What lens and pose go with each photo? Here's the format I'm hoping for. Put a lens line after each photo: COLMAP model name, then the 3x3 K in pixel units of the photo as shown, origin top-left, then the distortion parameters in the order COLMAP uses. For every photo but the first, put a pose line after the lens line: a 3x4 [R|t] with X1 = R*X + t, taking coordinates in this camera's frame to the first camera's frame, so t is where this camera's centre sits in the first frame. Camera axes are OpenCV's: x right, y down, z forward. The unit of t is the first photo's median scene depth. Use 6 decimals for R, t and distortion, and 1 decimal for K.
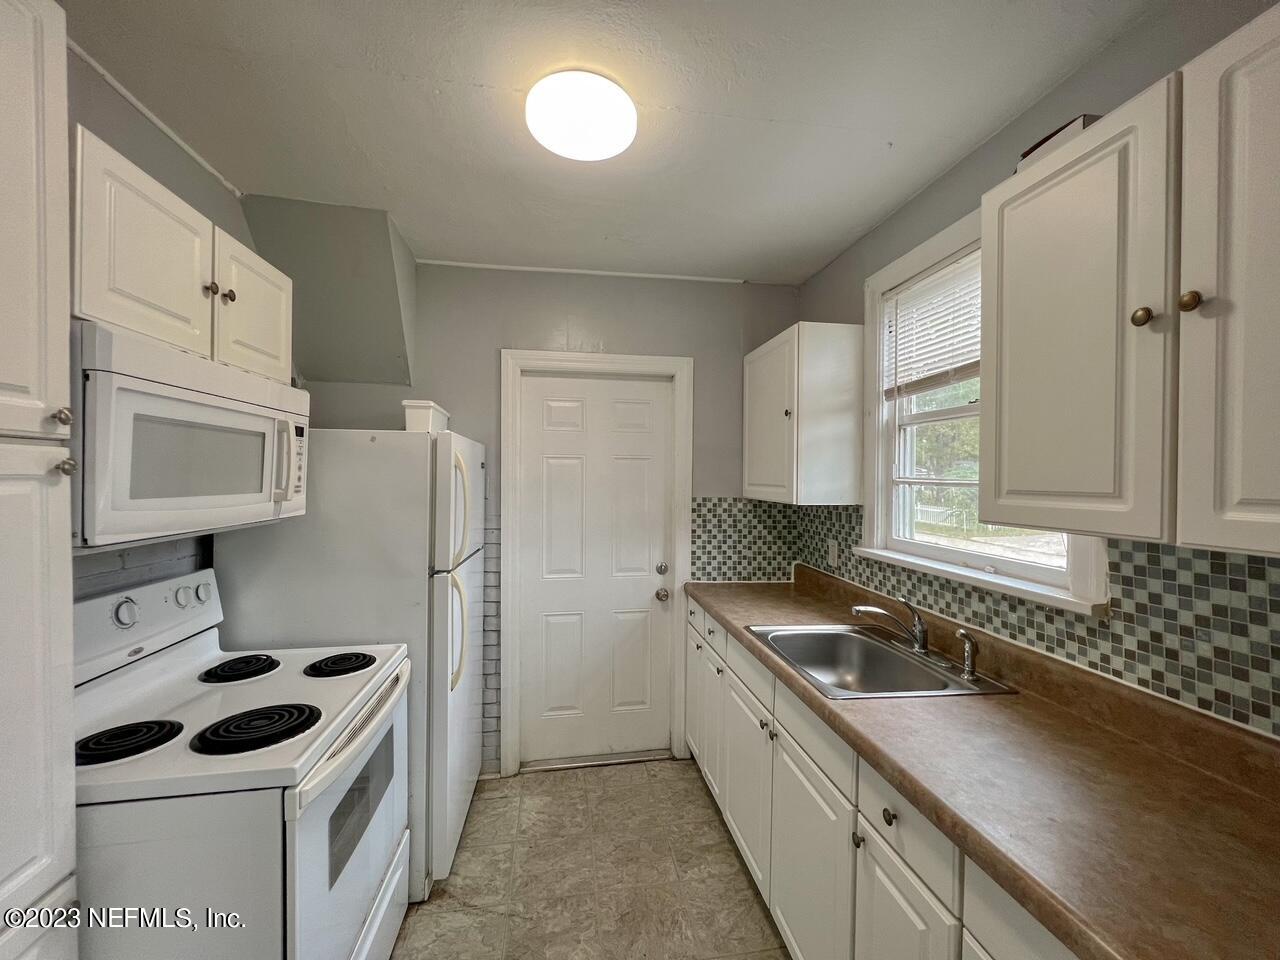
lens RADIAL K [[513.2, 0, 640.0], [0, 513.2, 480.0], [0, 0, 1]] dist [0.000561, -0.000017]
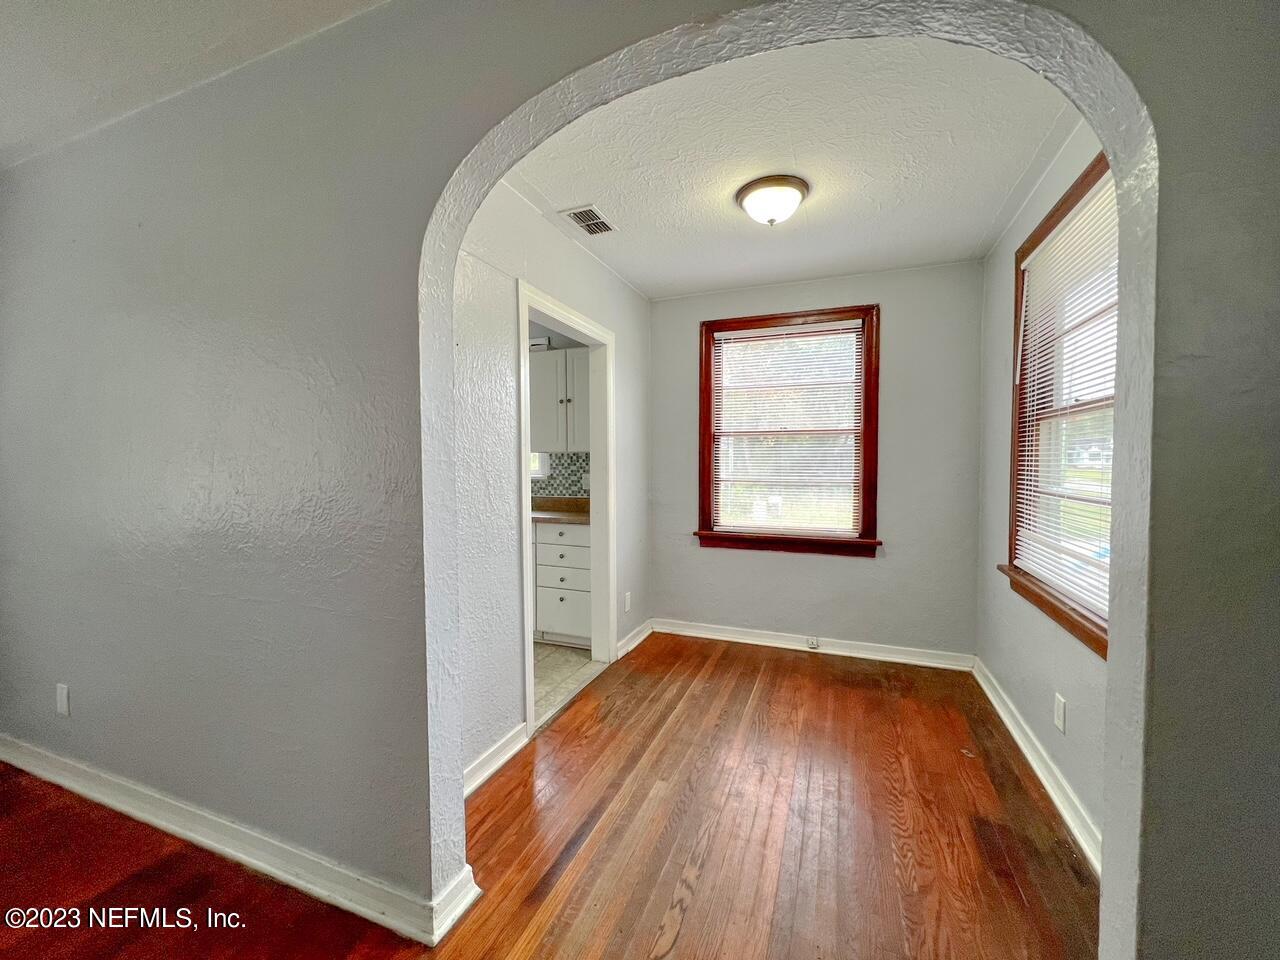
lens RADIAL K [[513.2, 0, 640.0], [0, 513.2, 480.0], [0, 0, 1]] dist [0.000561, -0.000017]
pose [[0.531037, -0.046053, 0.846096, -1.840024], [0.014308, 0.998867, 0.045388, 0.133273], [-0.847228, -0.011997, 0.531095, -1.466273]]
